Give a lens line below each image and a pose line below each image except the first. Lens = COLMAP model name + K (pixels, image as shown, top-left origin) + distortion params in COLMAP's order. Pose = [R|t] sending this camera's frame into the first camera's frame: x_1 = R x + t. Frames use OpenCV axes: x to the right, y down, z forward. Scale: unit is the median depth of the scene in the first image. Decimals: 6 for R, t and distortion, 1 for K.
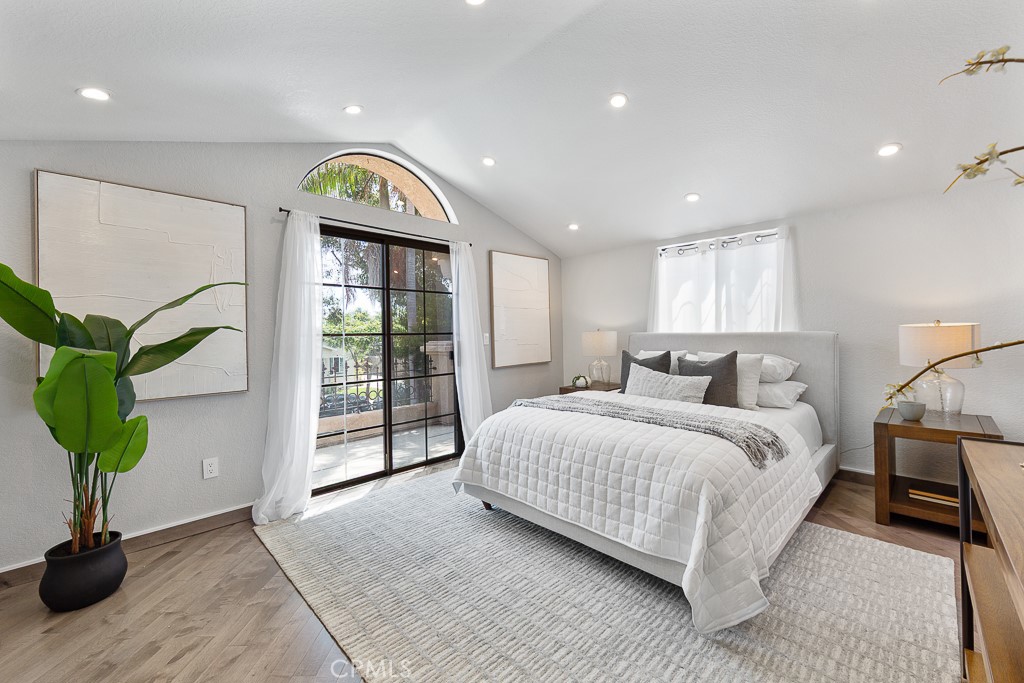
lens RADIAL K [[406.2, 0, 508.2], [0, 406.2, 334.4], [0, 0, 1]] dist [0.000505, 0.000422]
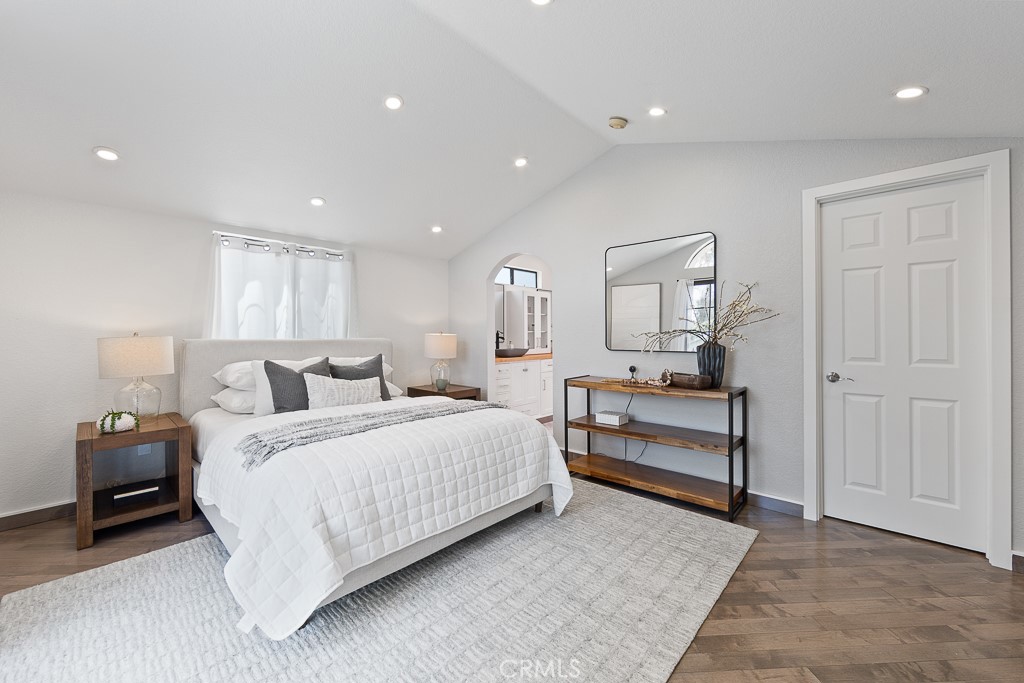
lens RADIAL K [[406.2, 0, 507.7], [0, 406.2, 335.9], [0, 0, 1]] dist [0.000505, 0.000422]
pose [[-0.040051, 0.015020, 0.999085, -0.532072], [0.007930, 0.999860, -0.014714, 0.006659], [-0.999166, 0.007333, -0.040165, 0.563350]]
